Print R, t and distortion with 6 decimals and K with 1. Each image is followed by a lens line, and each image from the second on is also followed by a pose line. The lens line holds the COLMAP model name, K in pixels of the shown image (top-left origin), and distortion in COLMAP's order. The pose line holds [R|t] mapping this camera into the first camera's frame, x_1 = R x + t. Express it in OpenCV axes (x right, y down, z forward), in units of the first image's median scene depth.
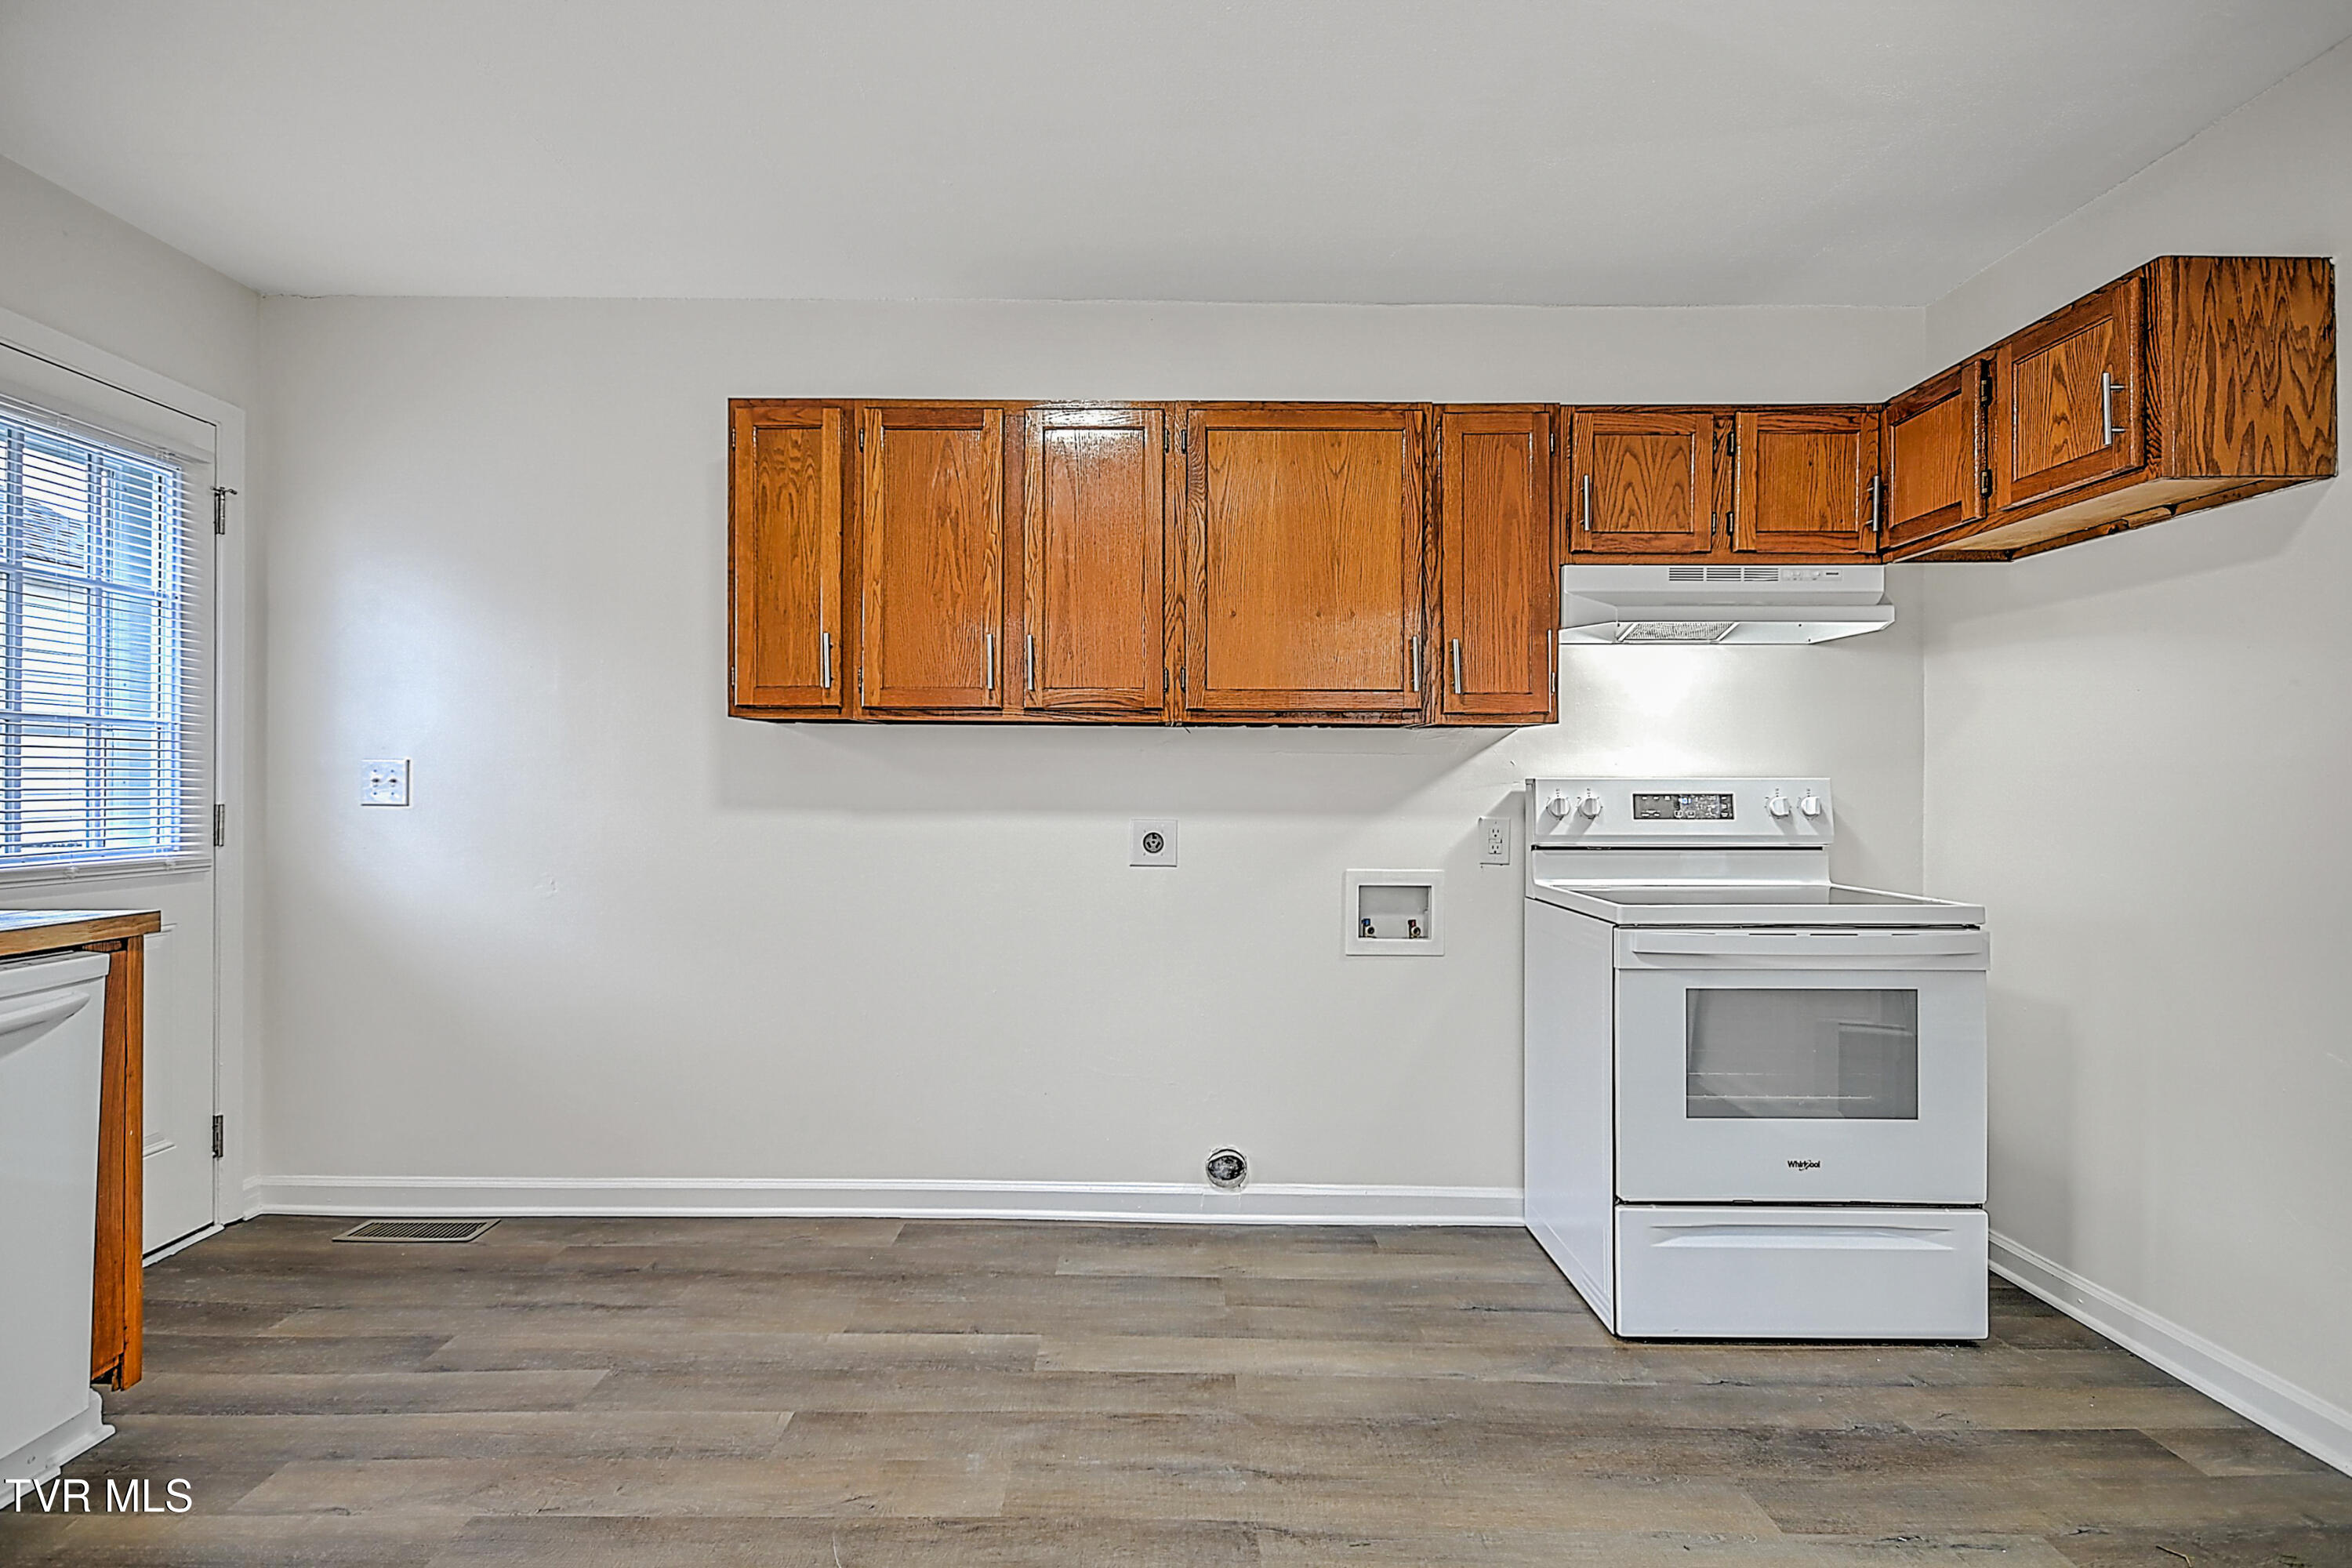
lens RADIAL K [[1124.6, 0, 1160.0], [0, 1124.6, 785.3], [0, 0, 1]] dist [-0.002278, -0.000542]
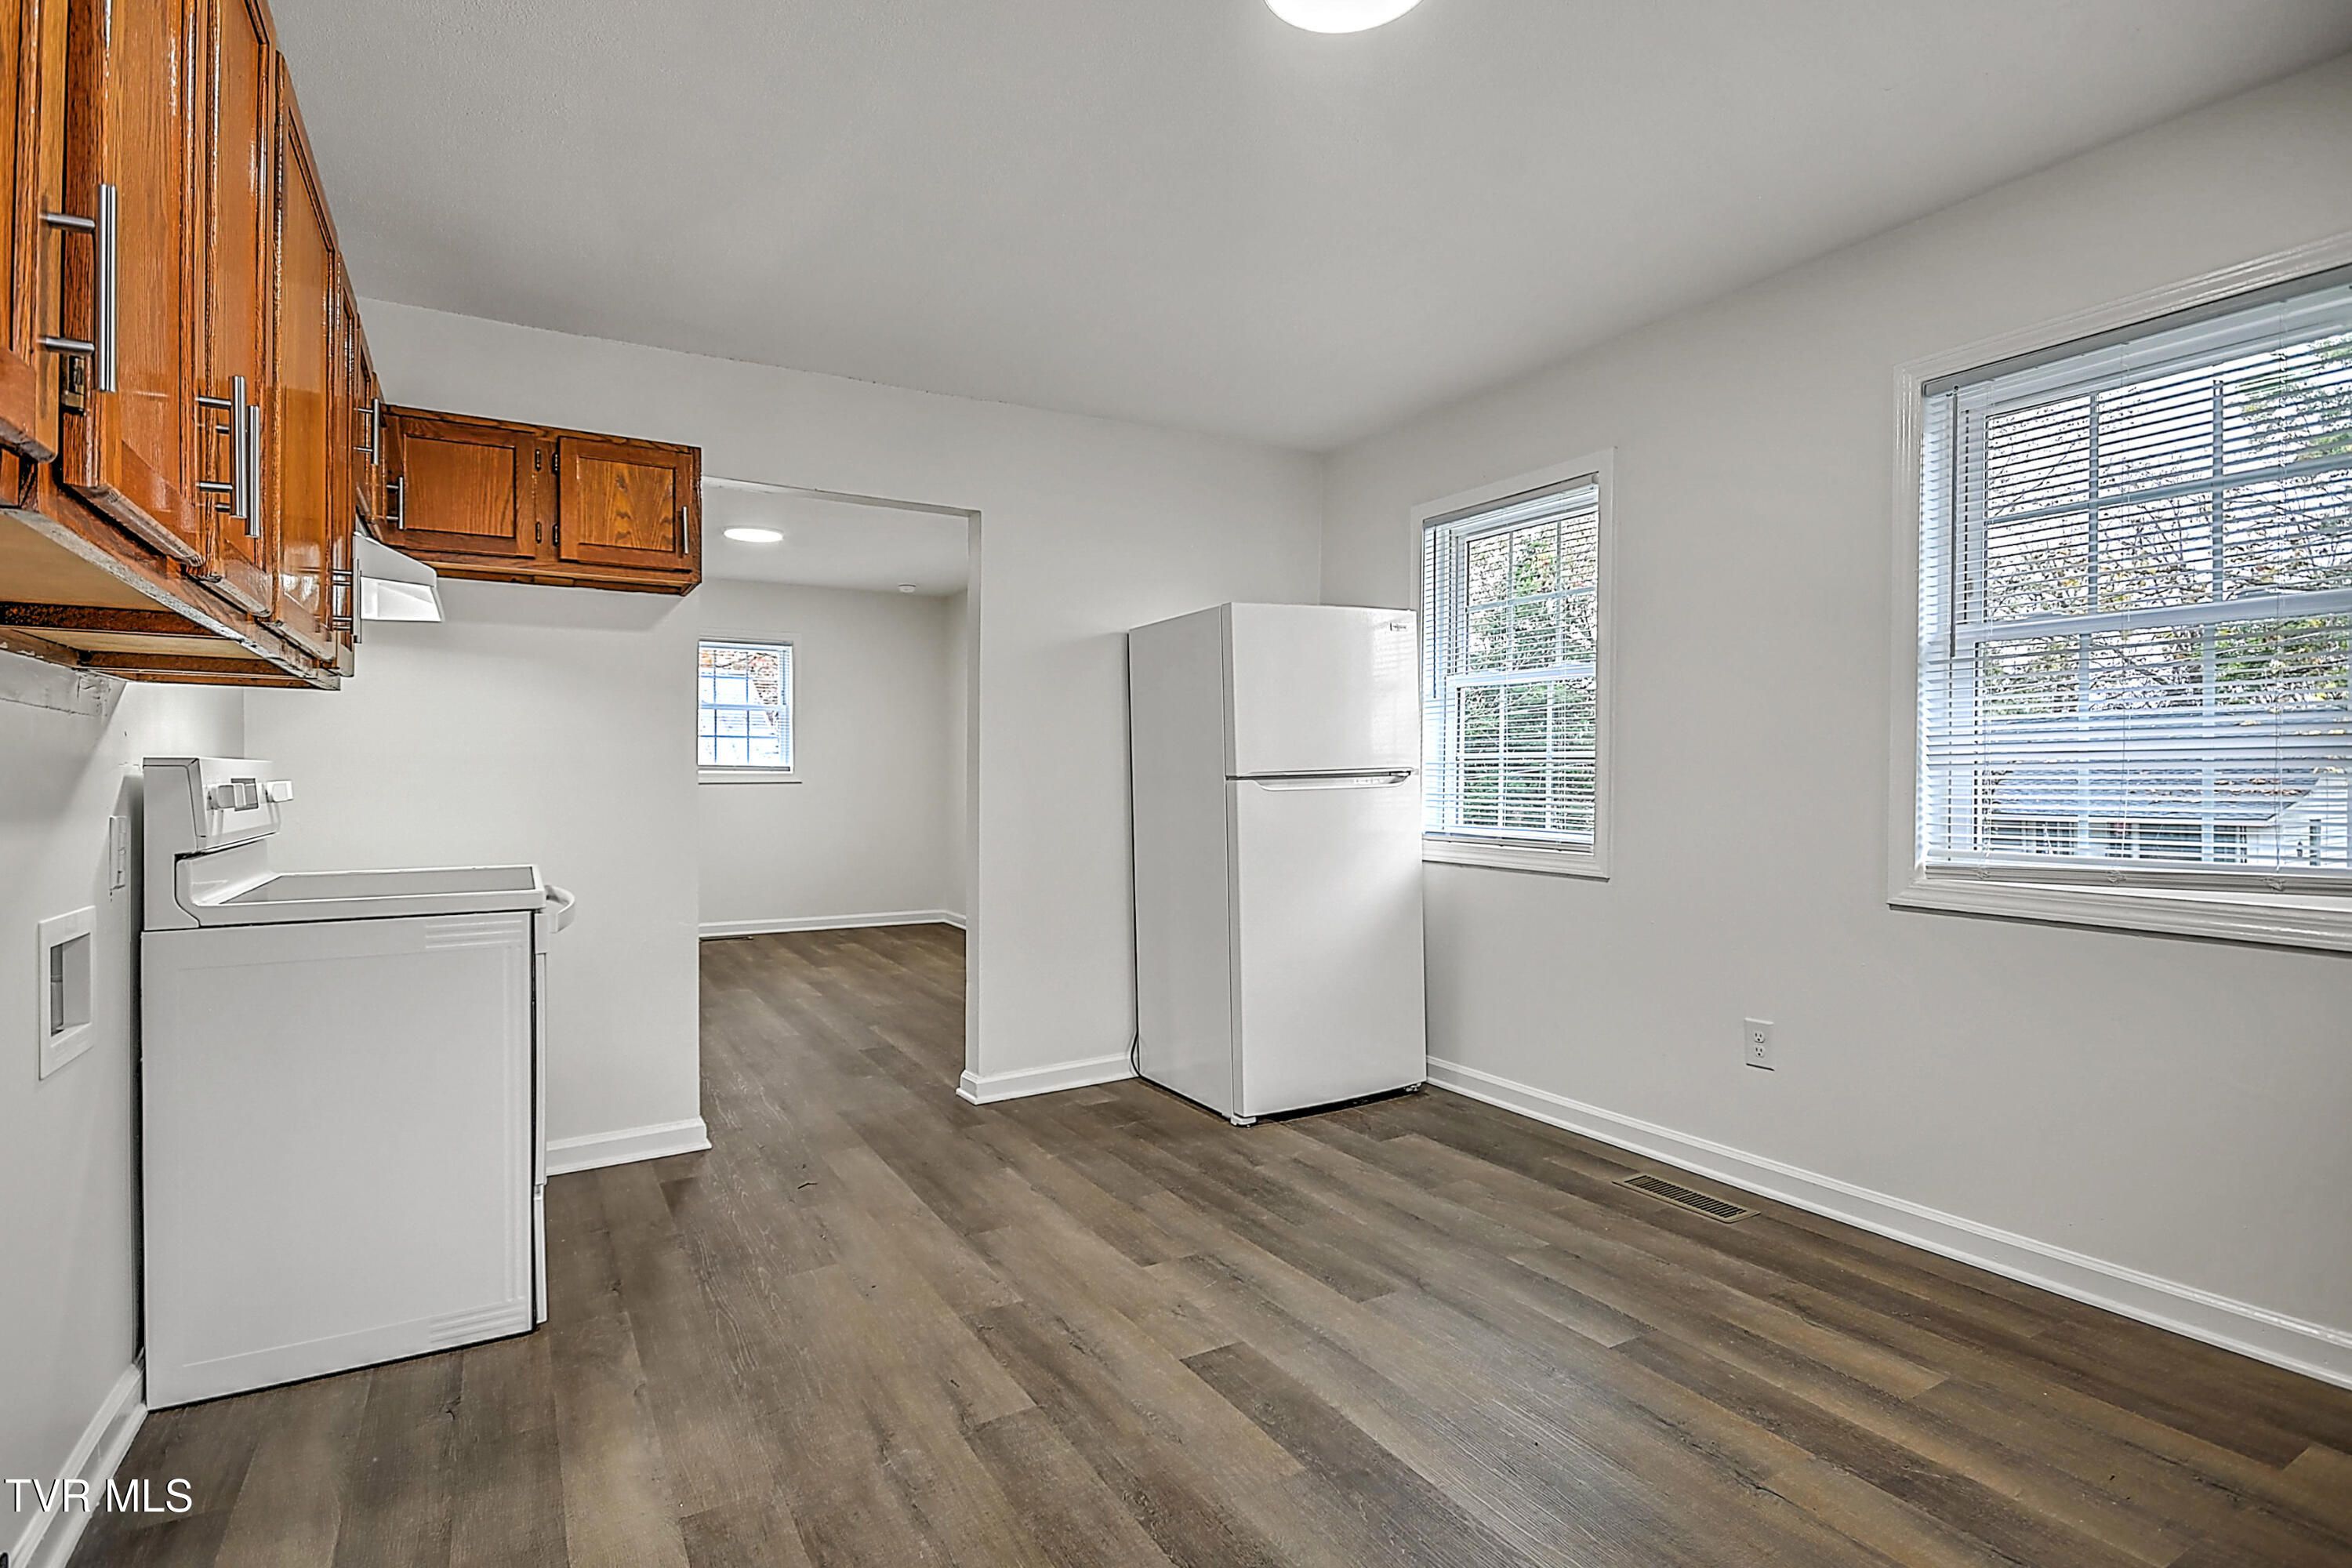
lens RADIAL K [[1142.1, 0, 1160.2], [0, 1142.1, 775.9], [0, 0, 1]] dist [-0.001150, 0.000204]
pose [[-0.501936, -0.002483, 0.864901, -0.650588], [-0.001462, 0.999997, 0.002022, 0.003017], [-0.864904, -0.000250, -0.501938, 0.914858]]
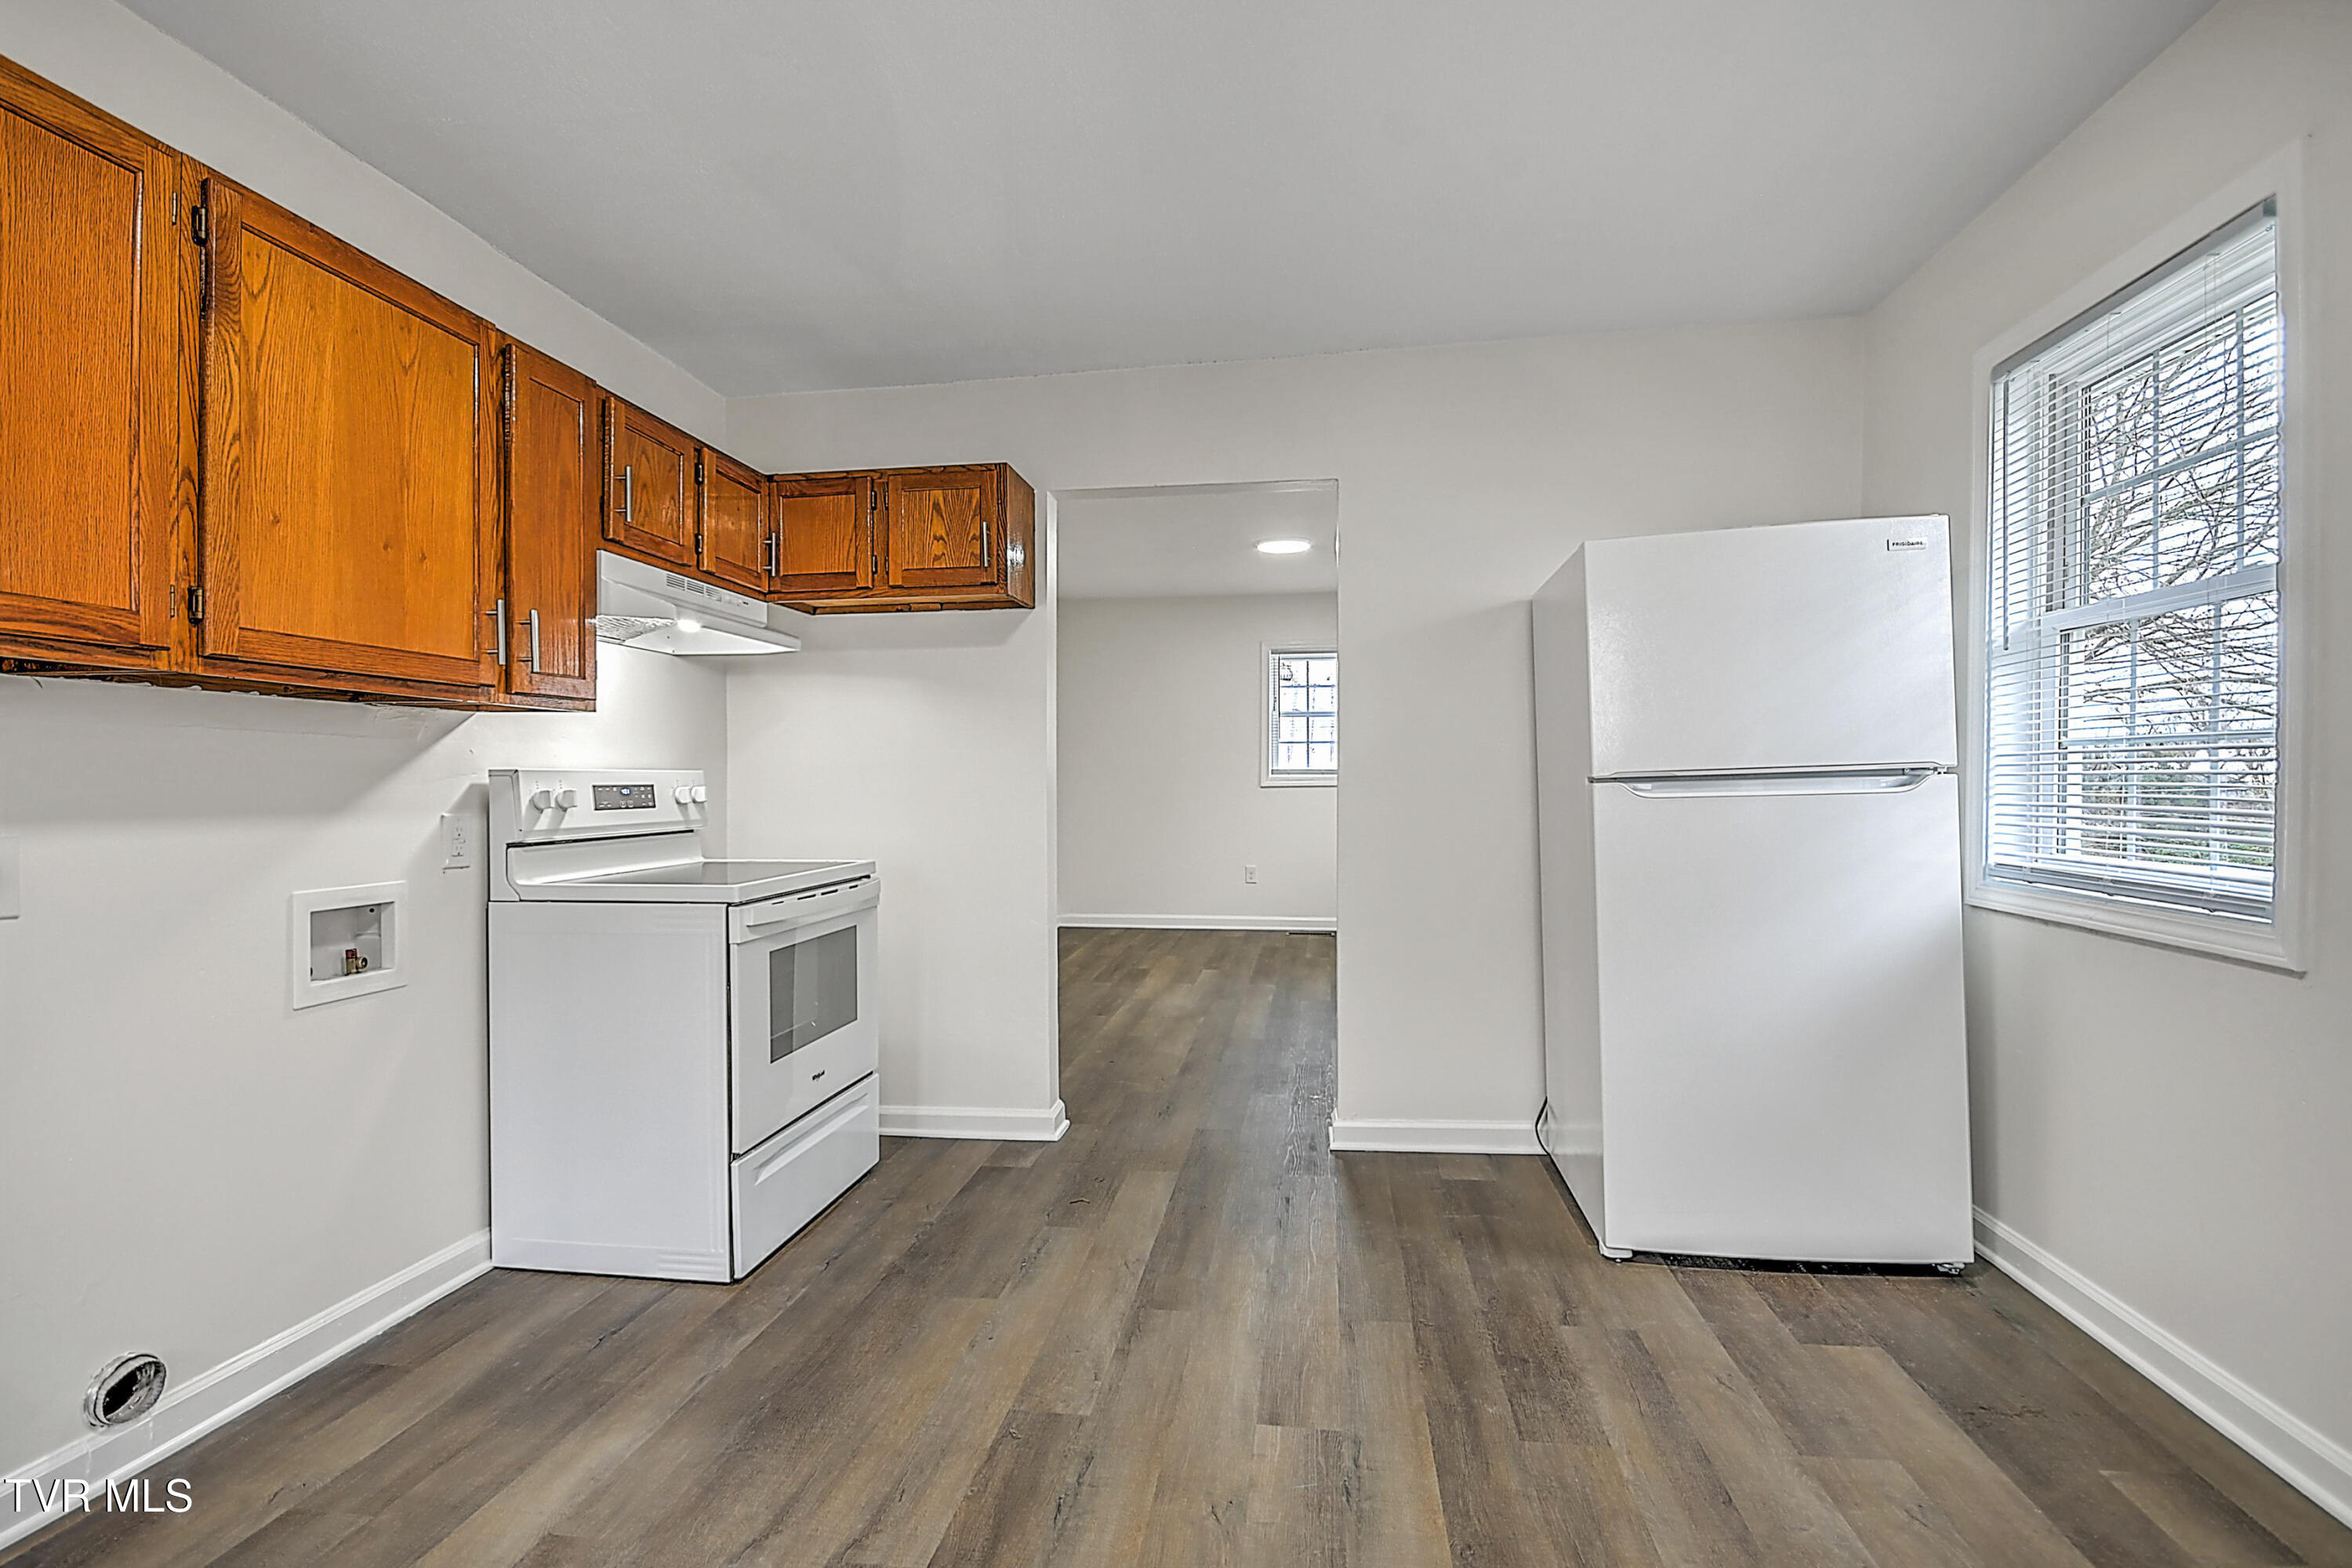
lens RADIAL K [[1065.3, 0, 1159.5], [0, 1065.3, 785.3], [0, 0, 1]] dist [-0.000474, -0.000331]
pose [[0.145376, -0.007550, 0.989348, -0.489261], [0.005328, 0.999962, 0.006848, 0.004292], [-0.989362, 0.004275, 0.145411, 0.391059]]
